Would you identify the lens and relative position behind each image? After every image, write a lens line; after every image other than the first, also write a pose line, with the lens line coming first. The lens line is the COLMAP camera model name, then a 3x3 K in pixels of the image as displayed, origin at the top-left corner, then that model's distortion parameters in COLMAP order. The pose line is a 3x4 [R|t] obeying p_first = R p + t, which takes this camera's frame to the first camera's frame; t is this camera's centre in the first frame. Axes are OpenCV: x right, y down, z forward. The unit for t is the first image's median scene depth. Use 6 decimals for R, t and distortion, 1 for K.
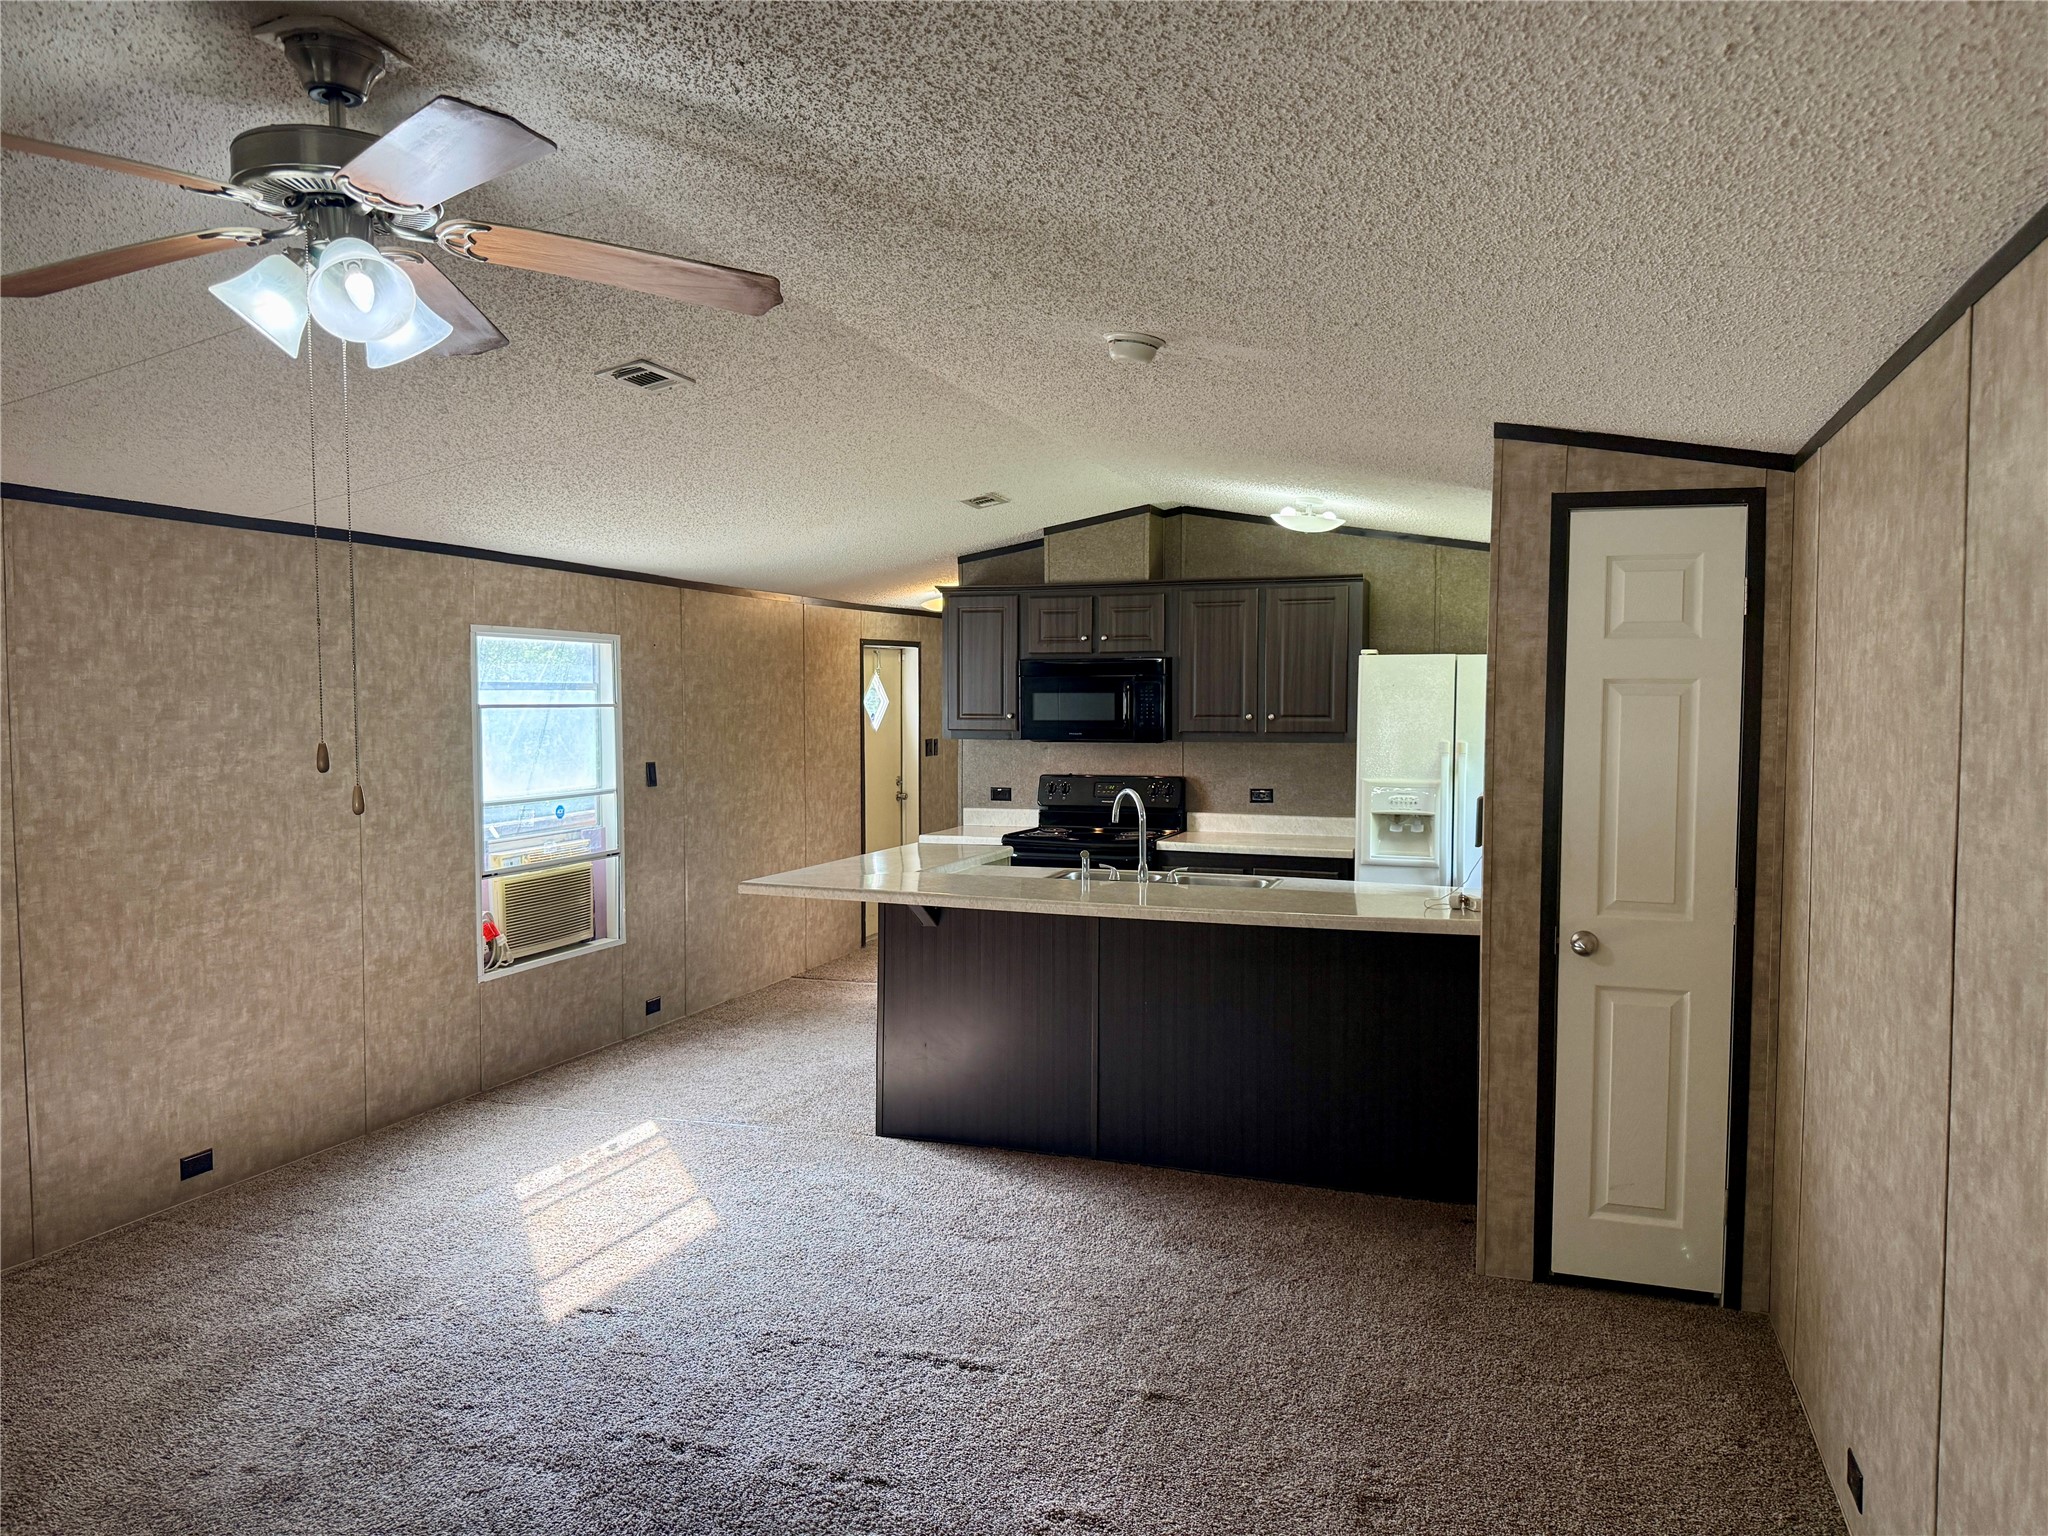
lens RADIAL K [[1456.7, 0, 1019.3], [0, 1456.7, 764.4], [0, 0, 1]] dist [0.035069, -0.037506]
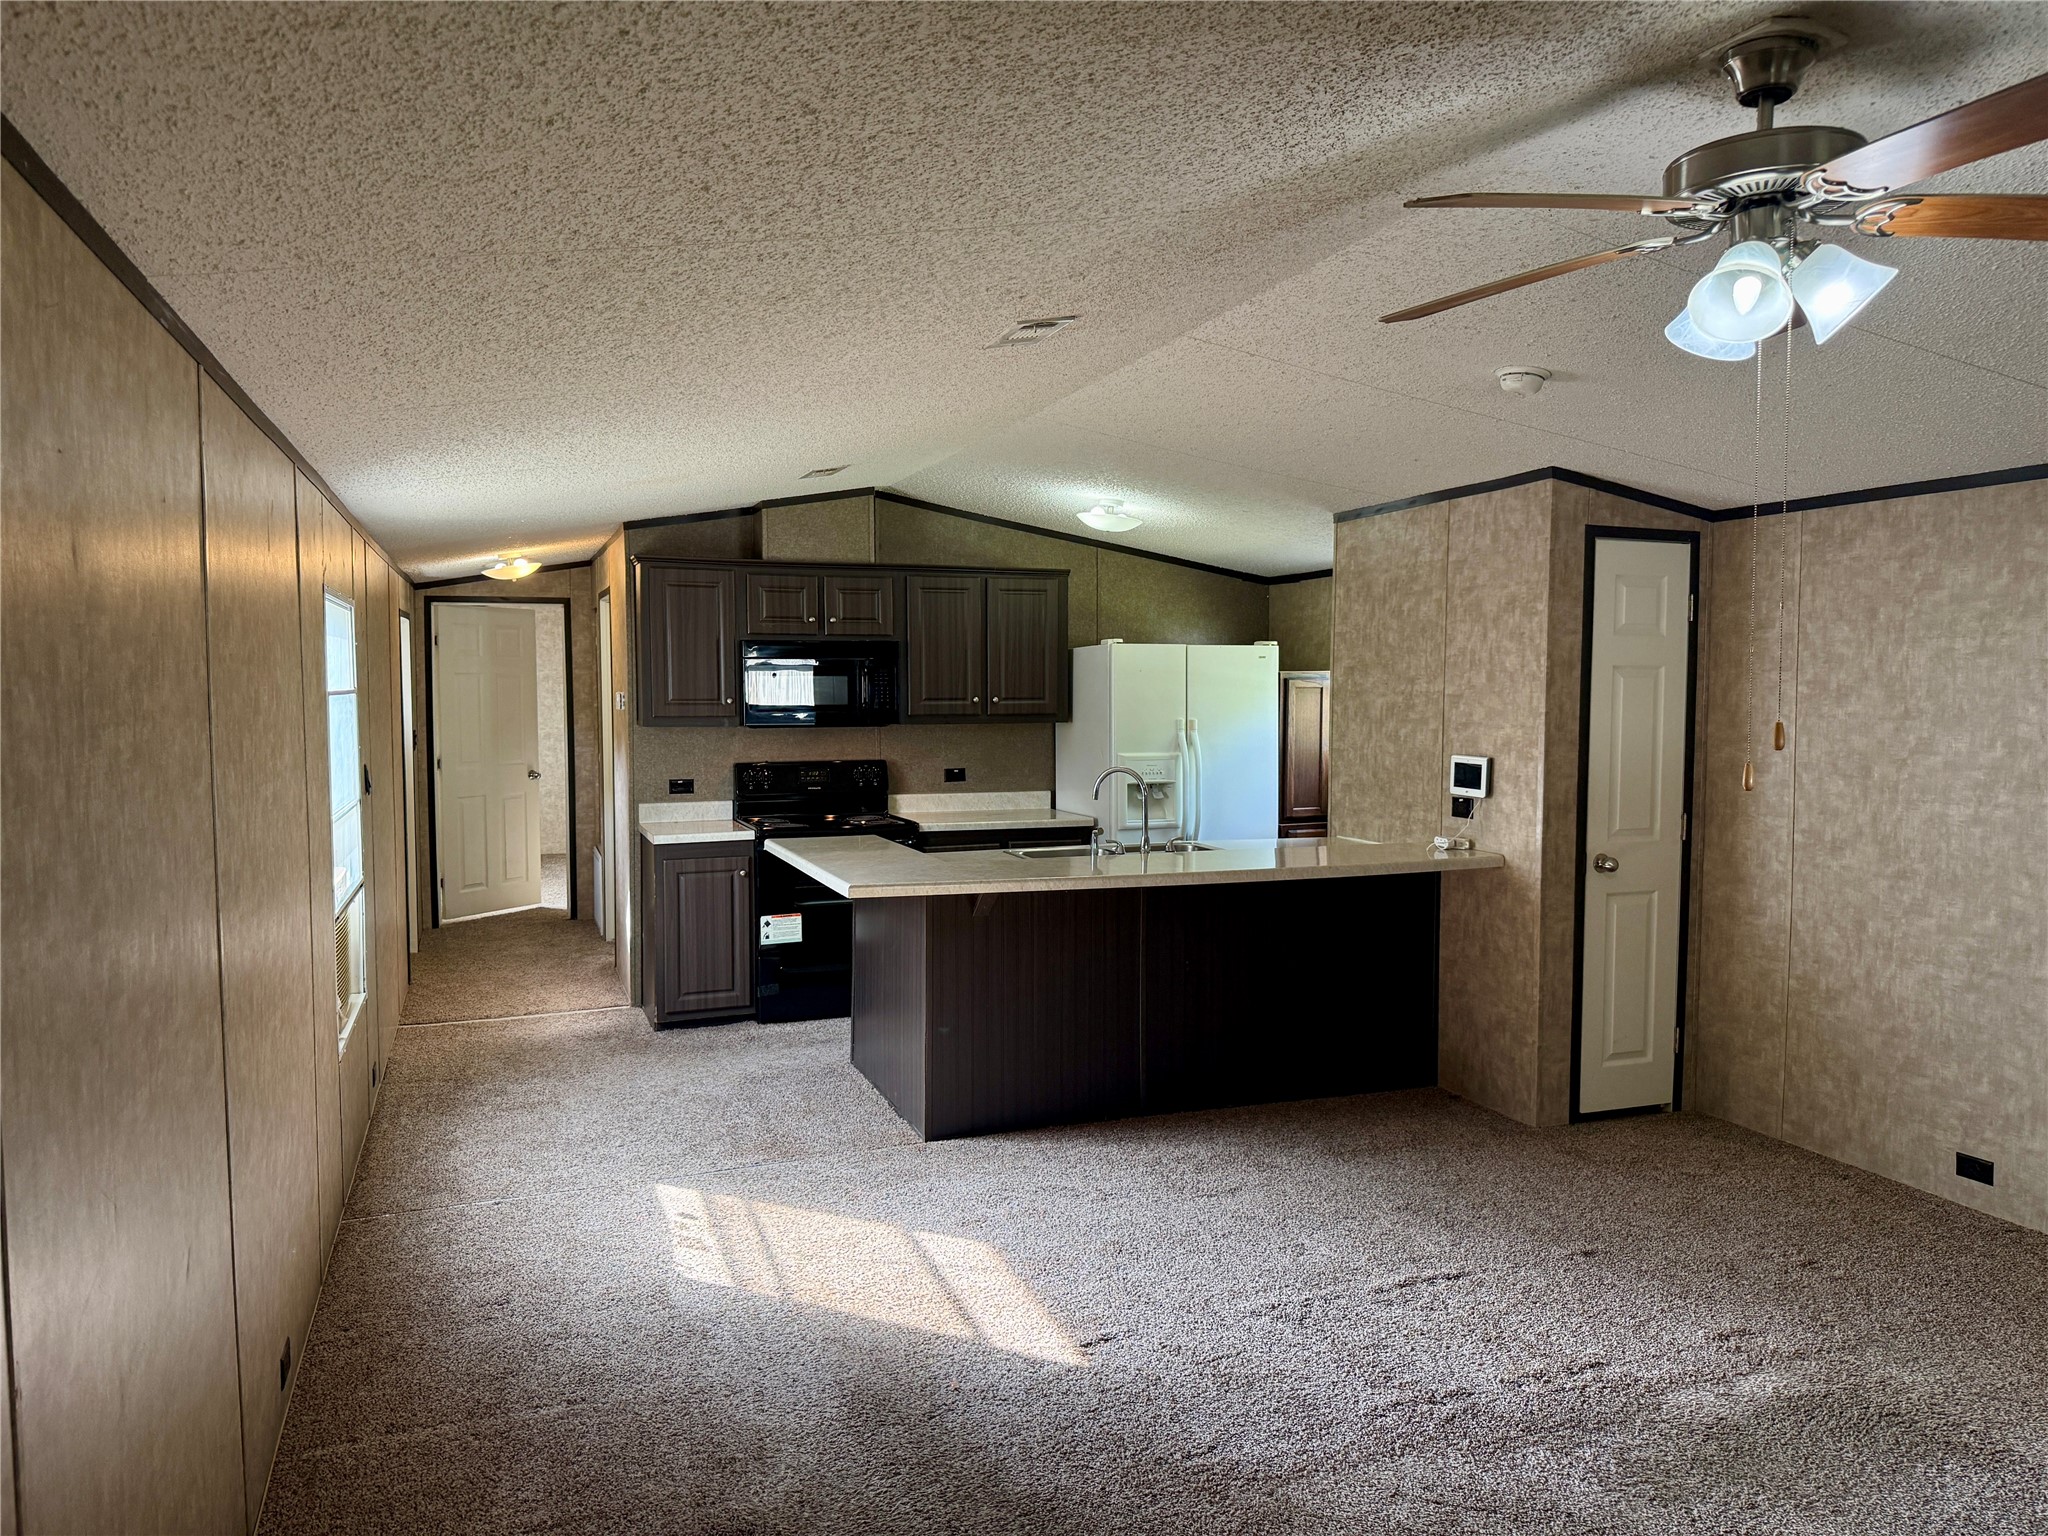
lens RADIAL K [[1456.7, 0, 1038.4], [0, 1456.7, 772.5], [0, 0, 1]] dist [0.035069, -0.037506]
pose [[0.768929, -0.040910, 0.638024, -0.484325], [0.030853, 0.999162, 0.026883, -0.007163], [-0.638590, -0.000987, 0.769547, 0.168185]]
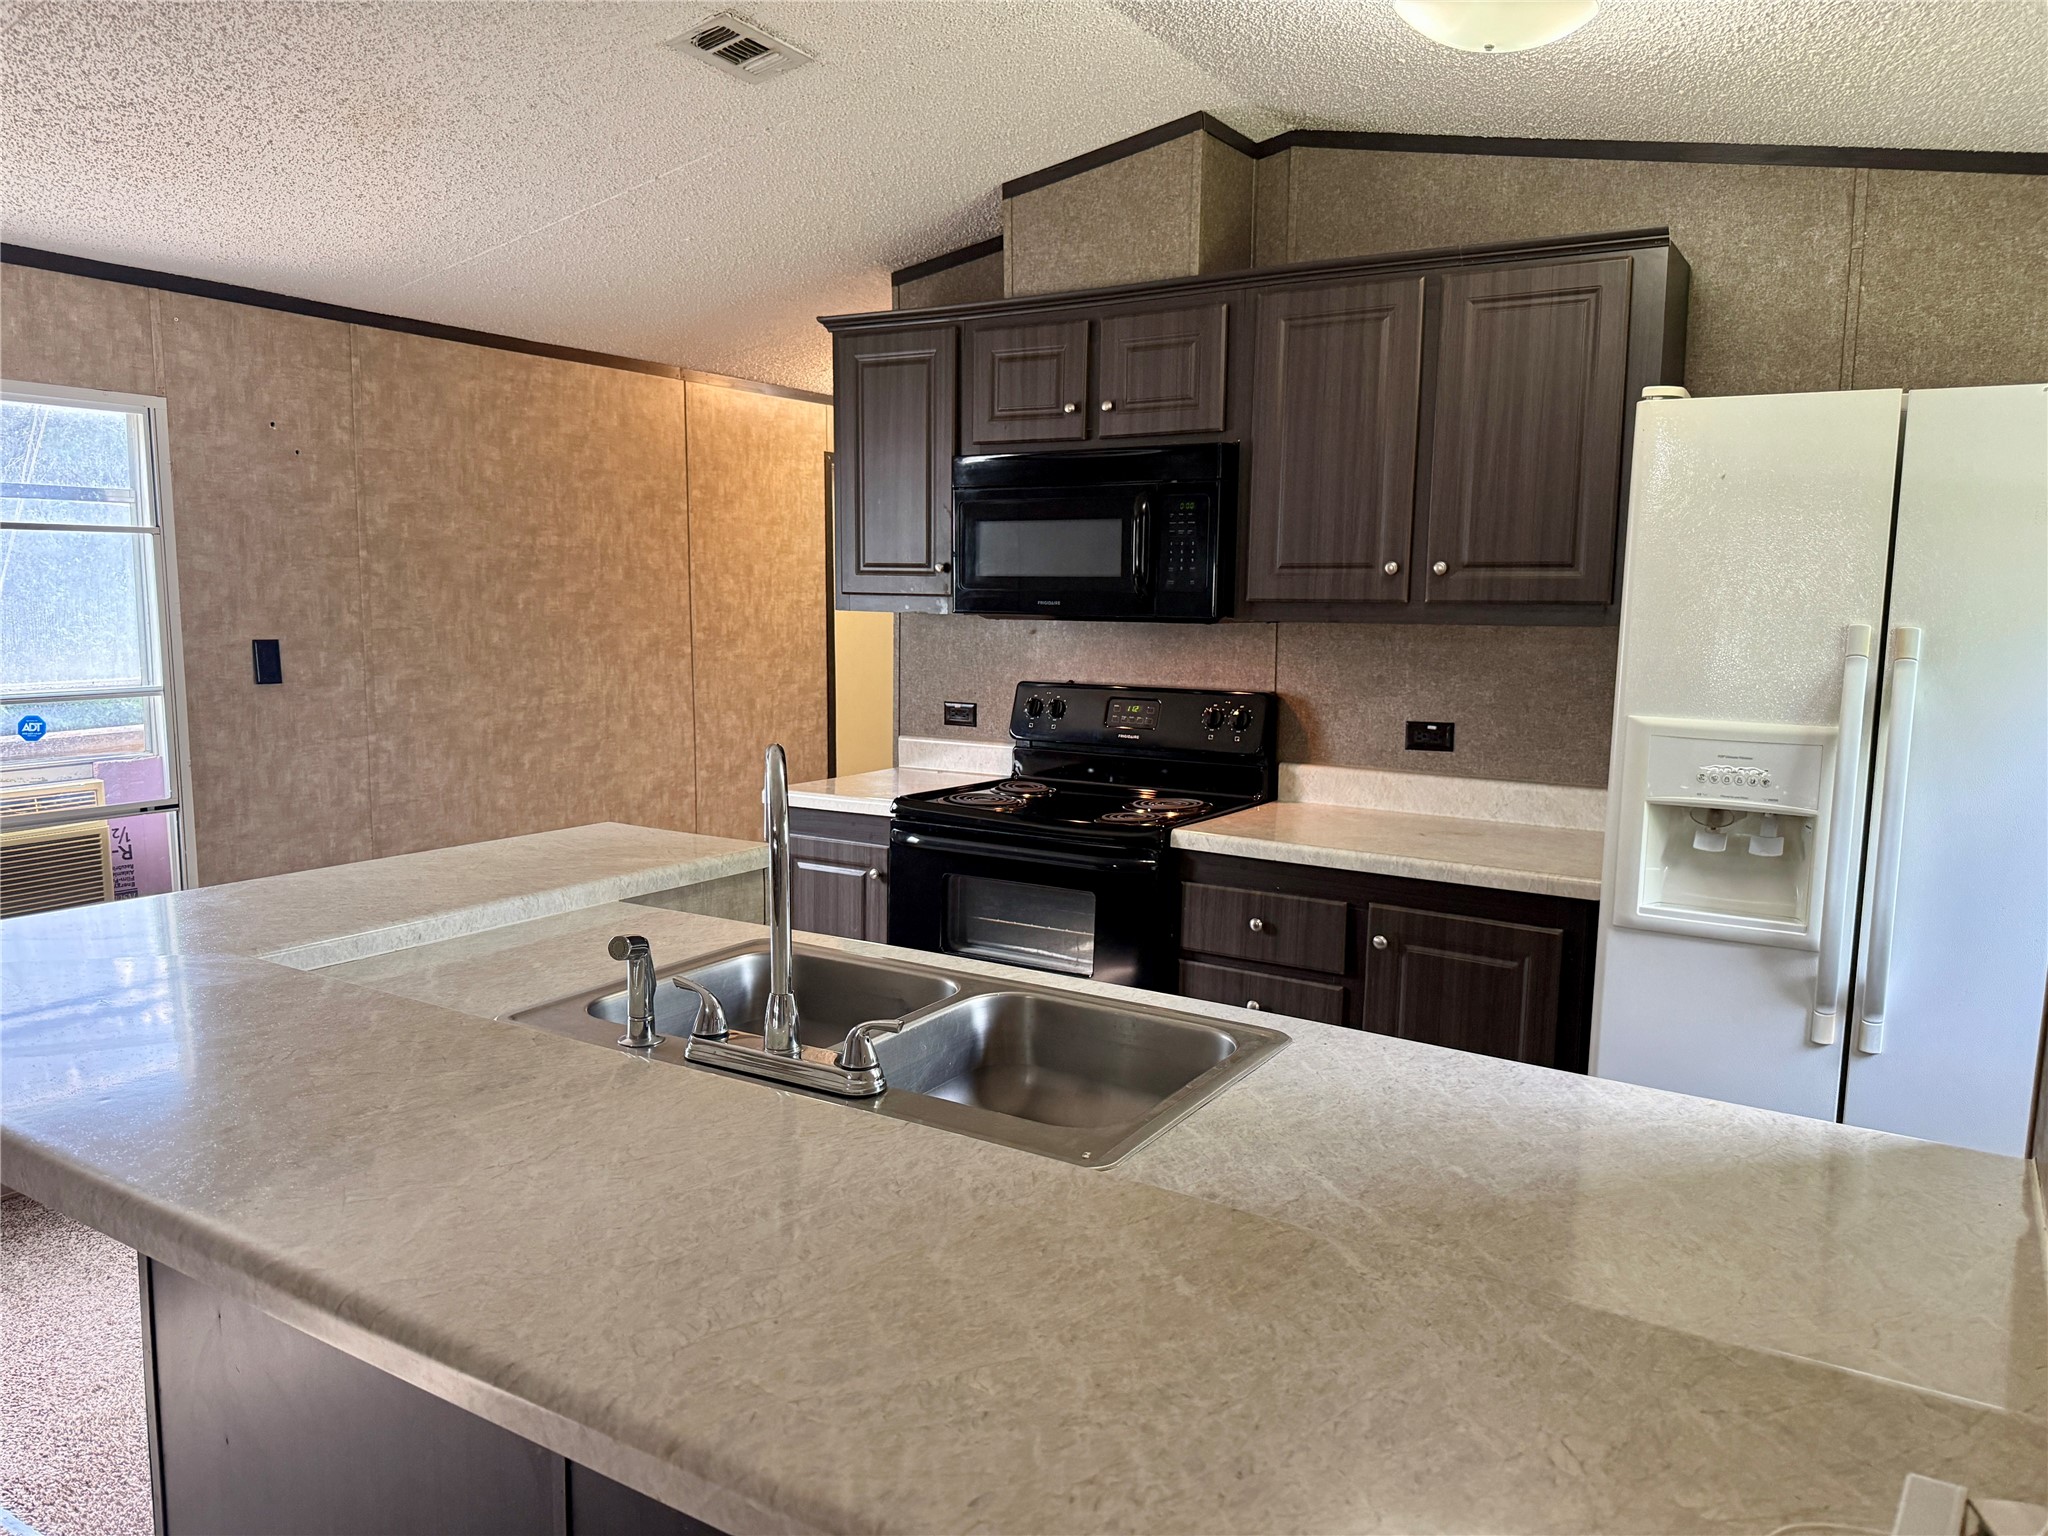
lens RADIAL K [[1456.7, 0, 1029.7], [0, 1456.7, 785.5], [0, 0, 1]] dist [0.035069, -0.037506]
pose [[0.975897, 0.042155, -0.214123, 0.150255], [-0.023313, 0.995690, 0.089771, -0.003121], [0.216984, -0.082615, 0.972673, 0.529977]]
